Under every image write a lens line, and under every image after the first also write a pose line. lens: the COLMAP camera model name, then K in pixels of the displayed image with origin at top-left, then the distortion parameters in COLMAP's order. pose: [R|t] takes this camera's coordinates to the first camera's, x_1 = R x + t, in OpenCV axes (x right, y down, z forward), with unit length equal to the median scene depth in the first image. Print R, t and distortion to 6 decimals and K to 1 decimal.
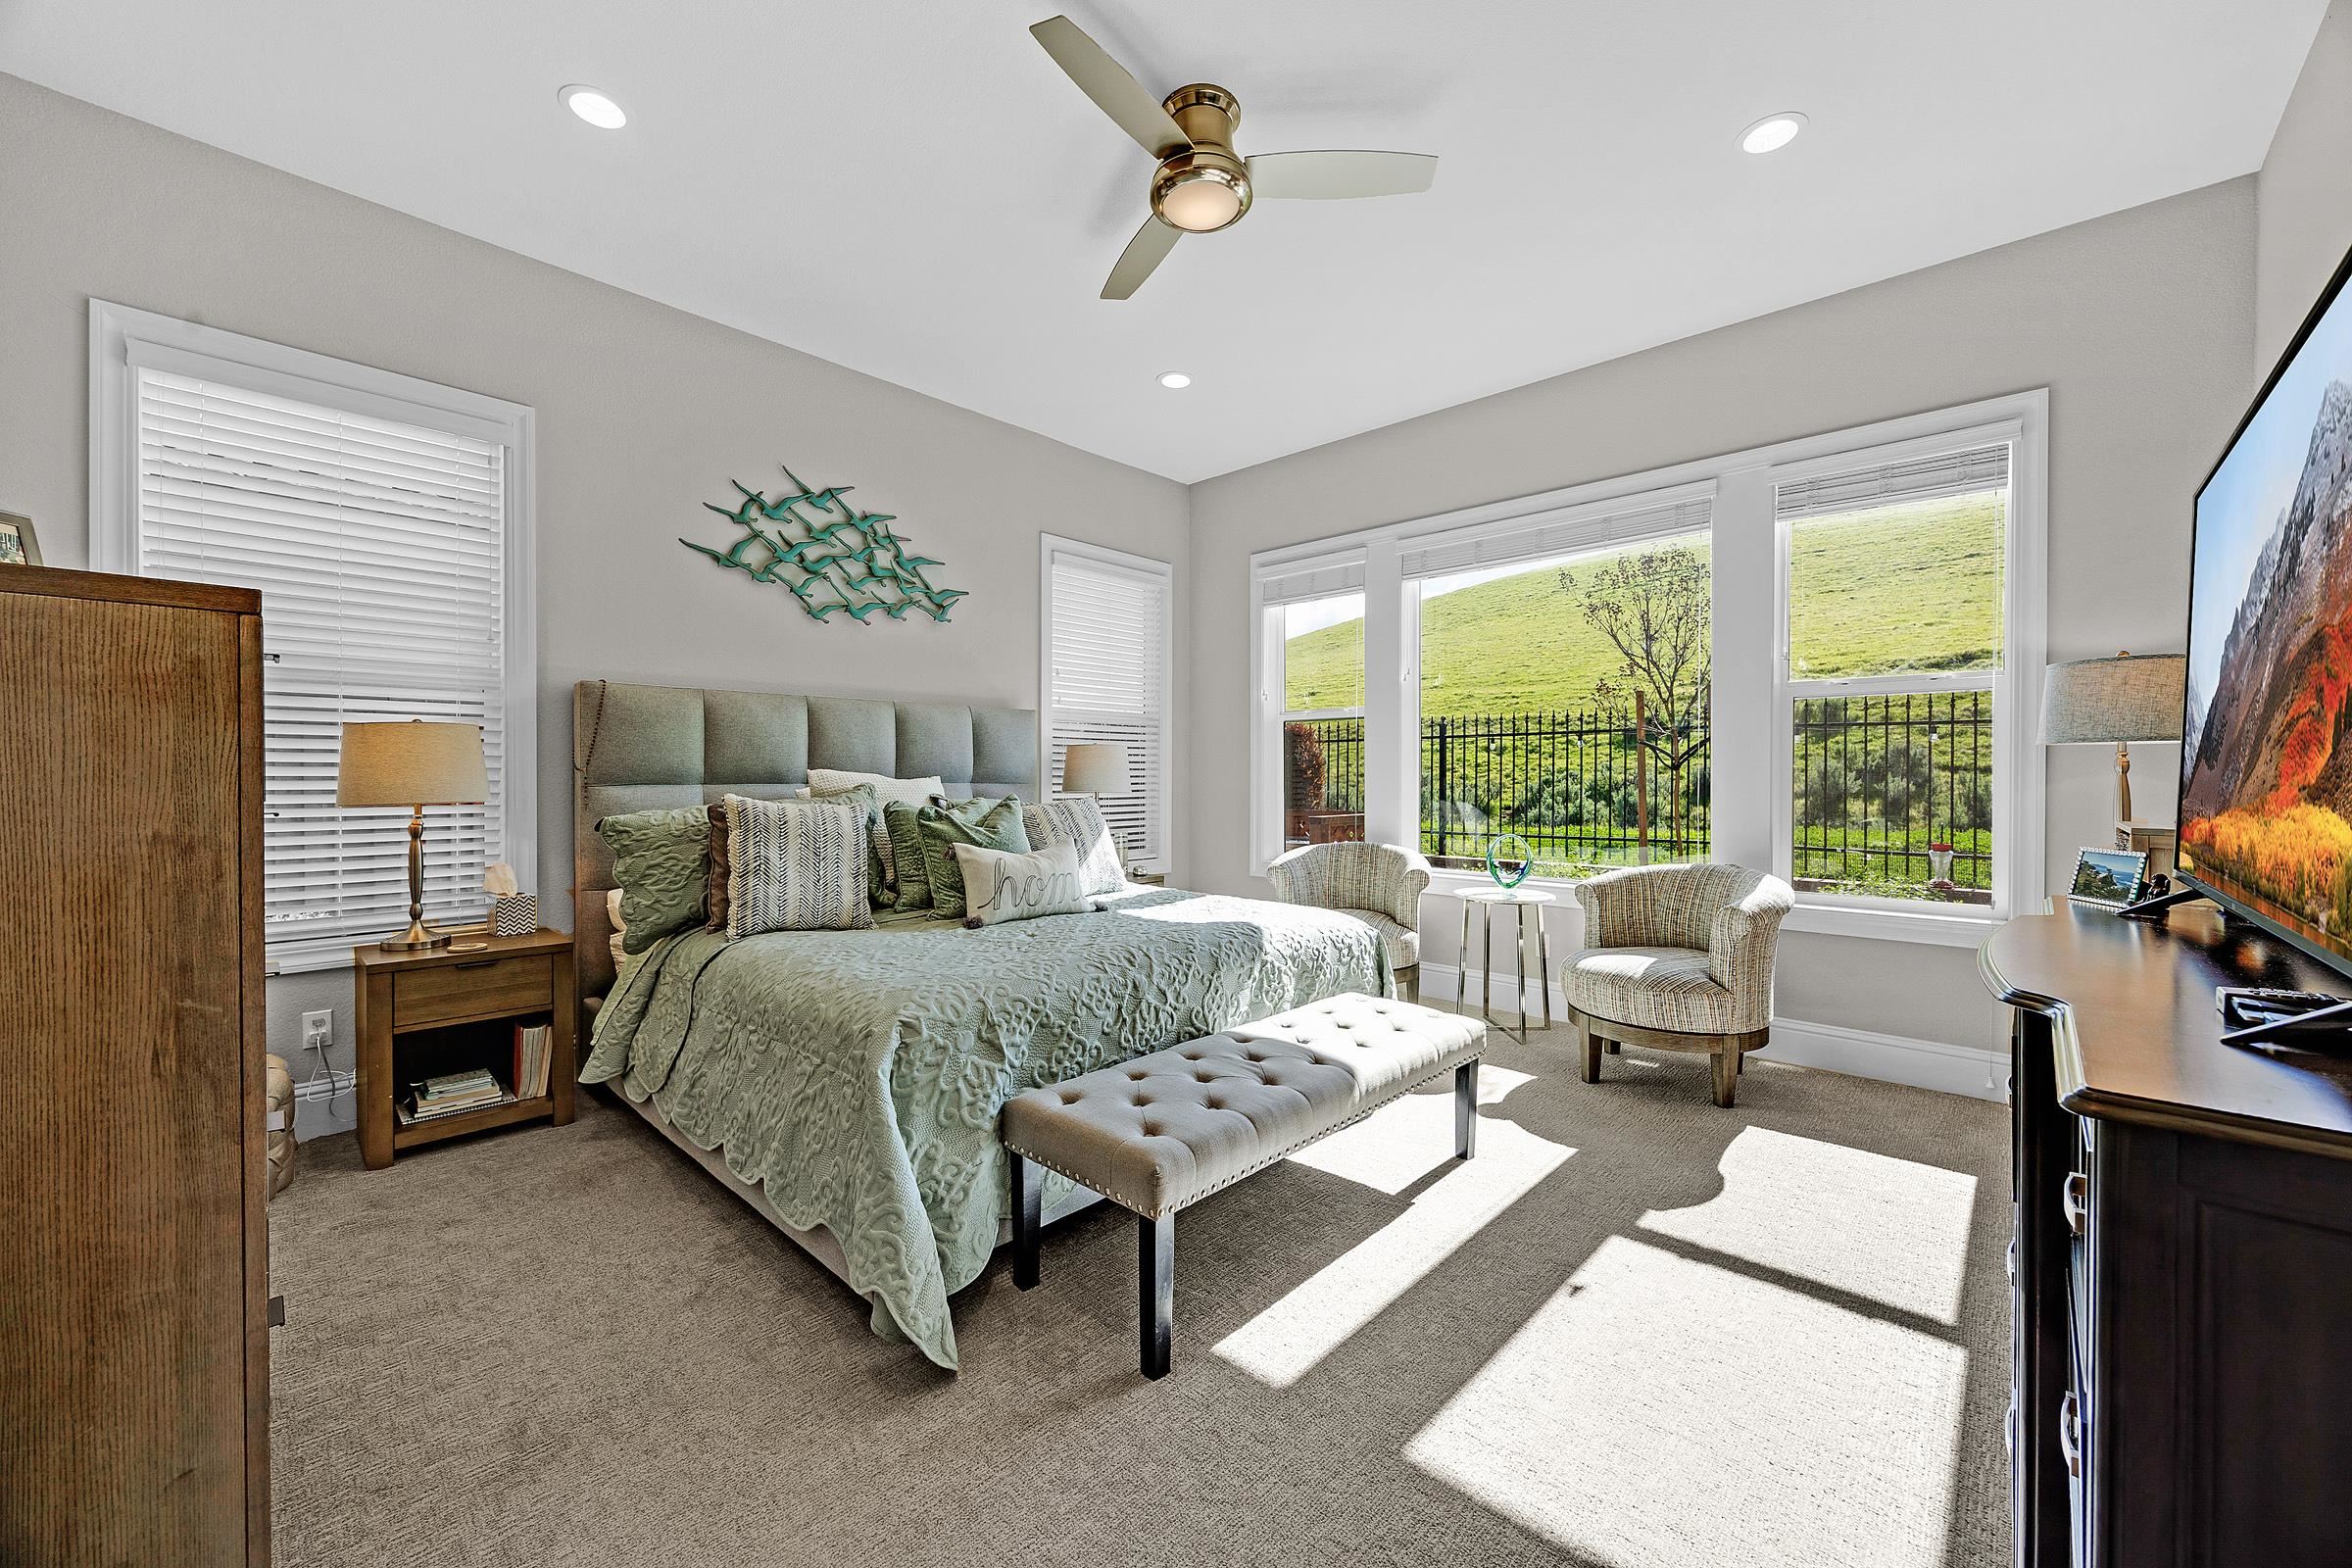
lens RADIAL K [[910.4, 0, 1181.0], [0, 910.4, 784.3], [0, 0, 1]] dist [-0.003498, 0.000145]
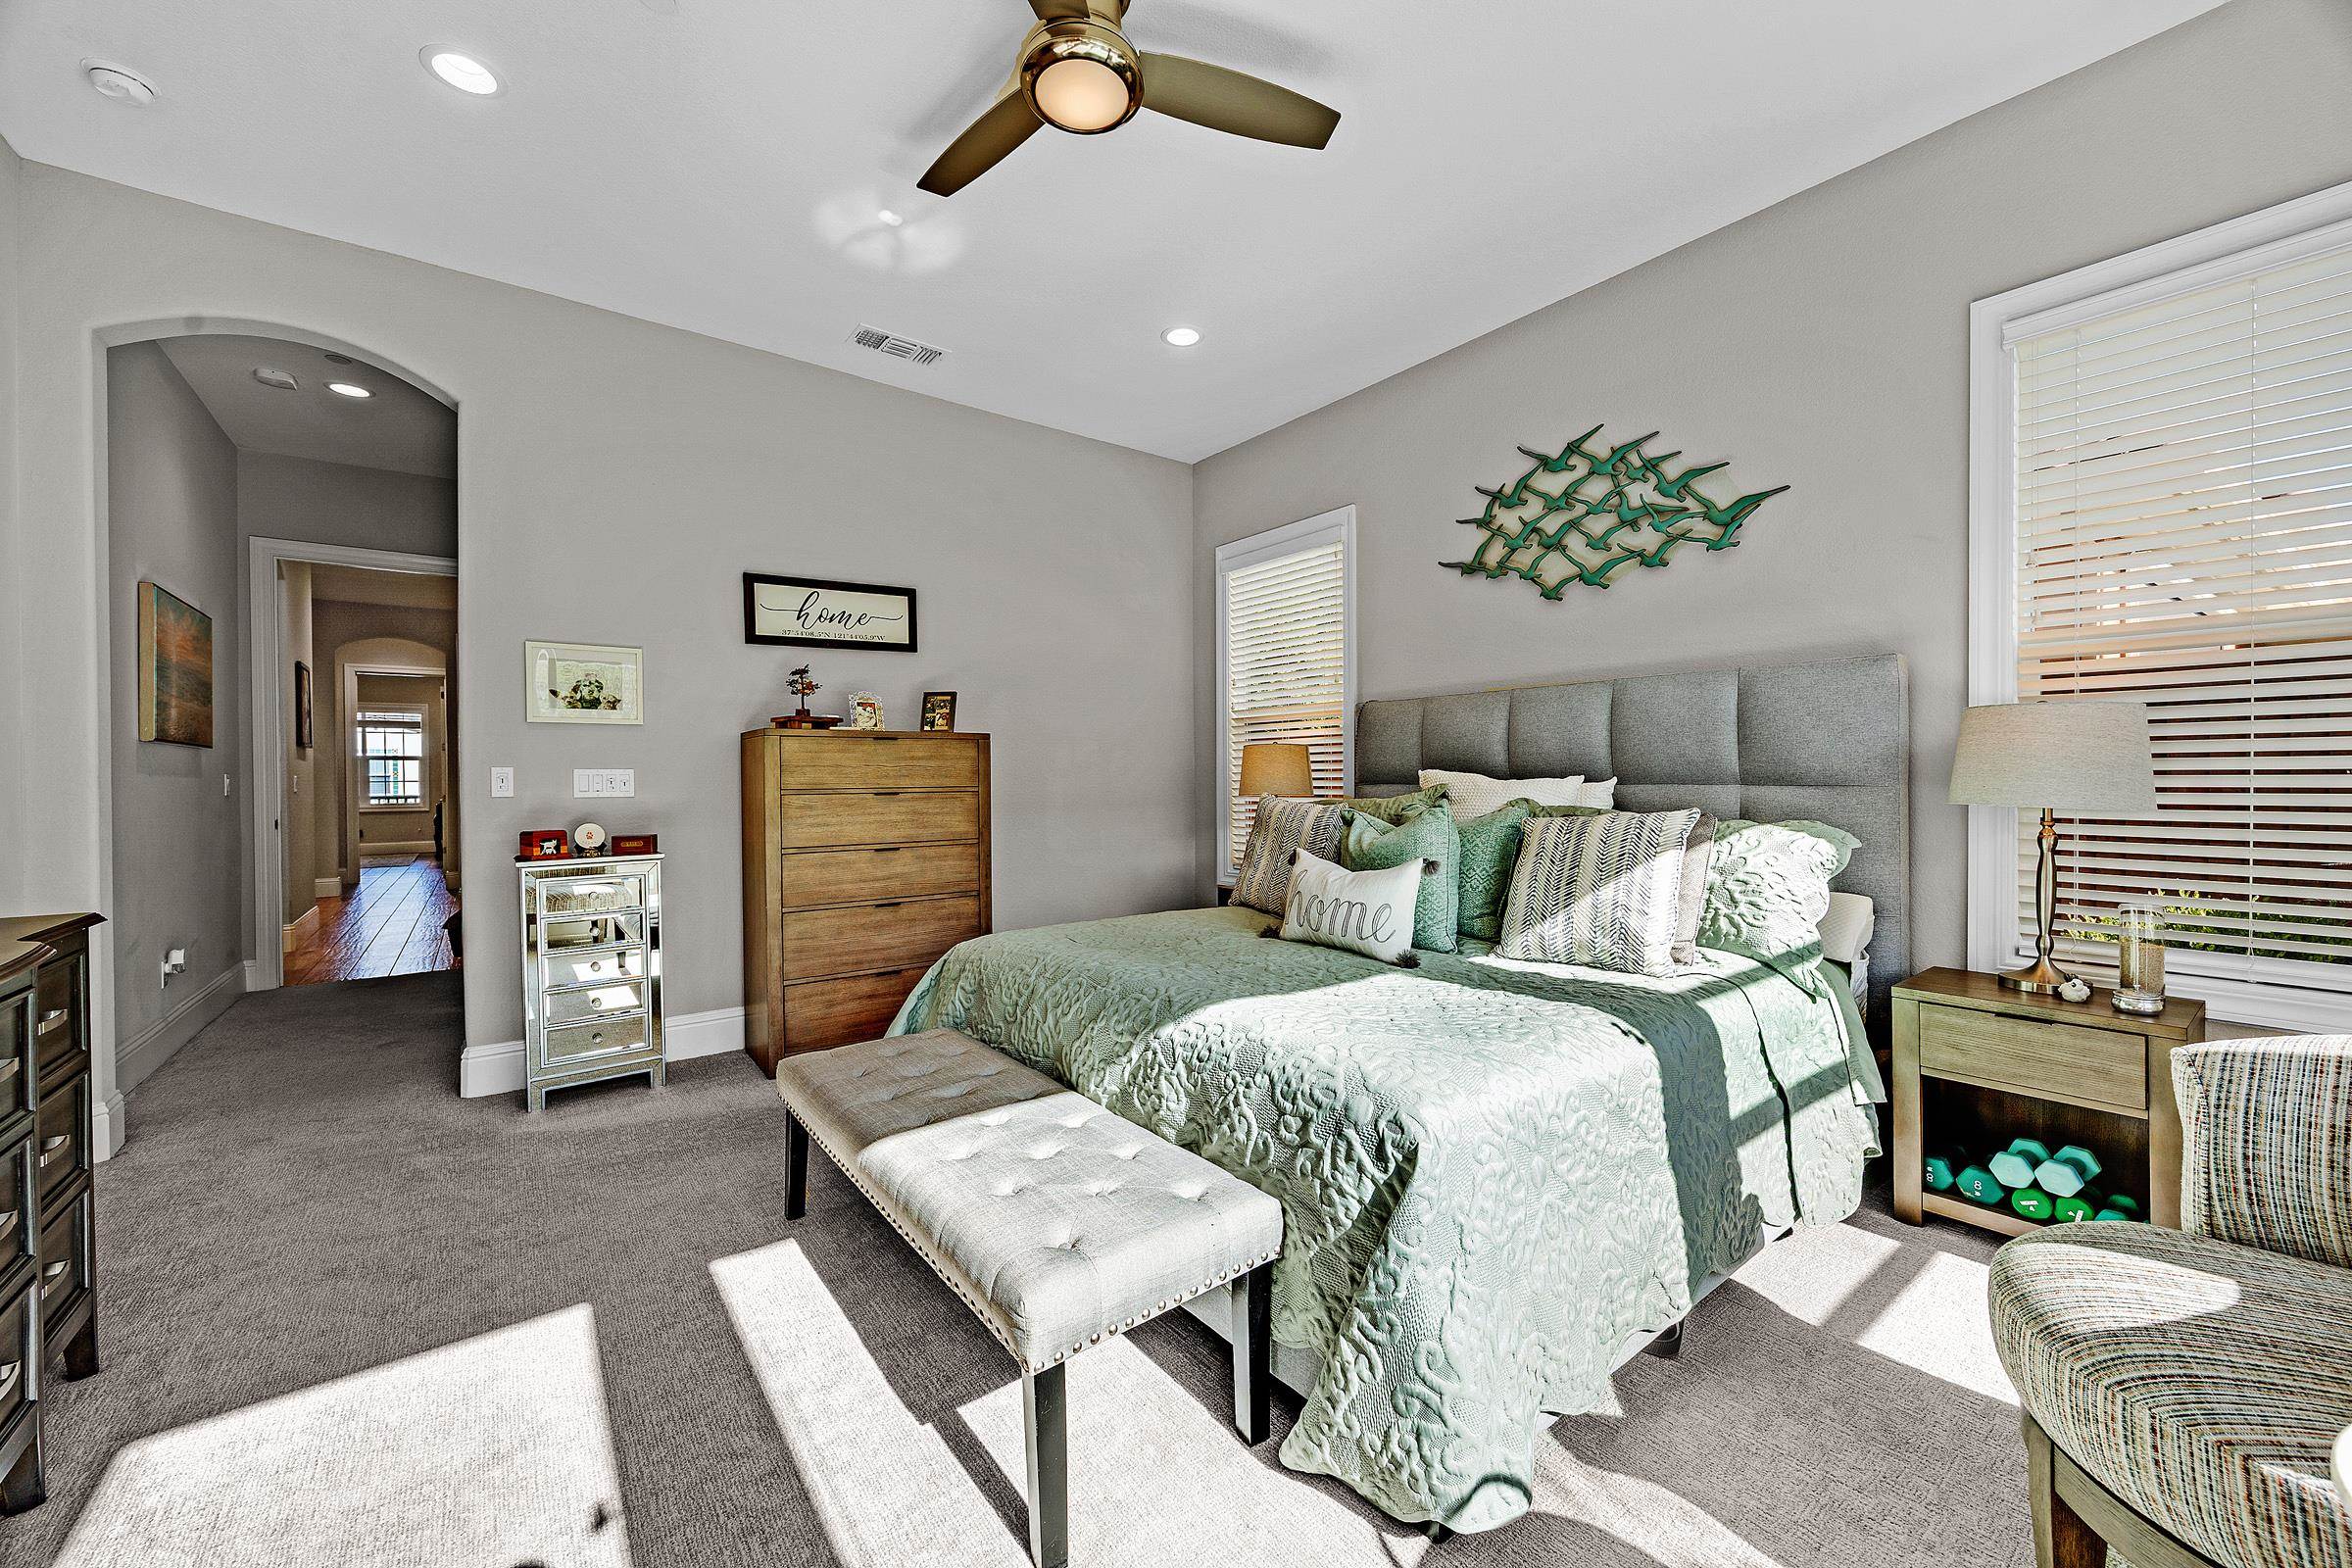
lens RADIAL K [[910.4, 0, 1181.9], [0, 910.4, 785.1], [0, 0, 1]] dist [-0.003498, 0.000145]
pose [[-0.170199, 0.002210, -0.985407, 0.545719], [-0.002658, 0.999993, 0.002701, -0.002717], [0.985406, 0.003079, -0.170192, 0.816049]]
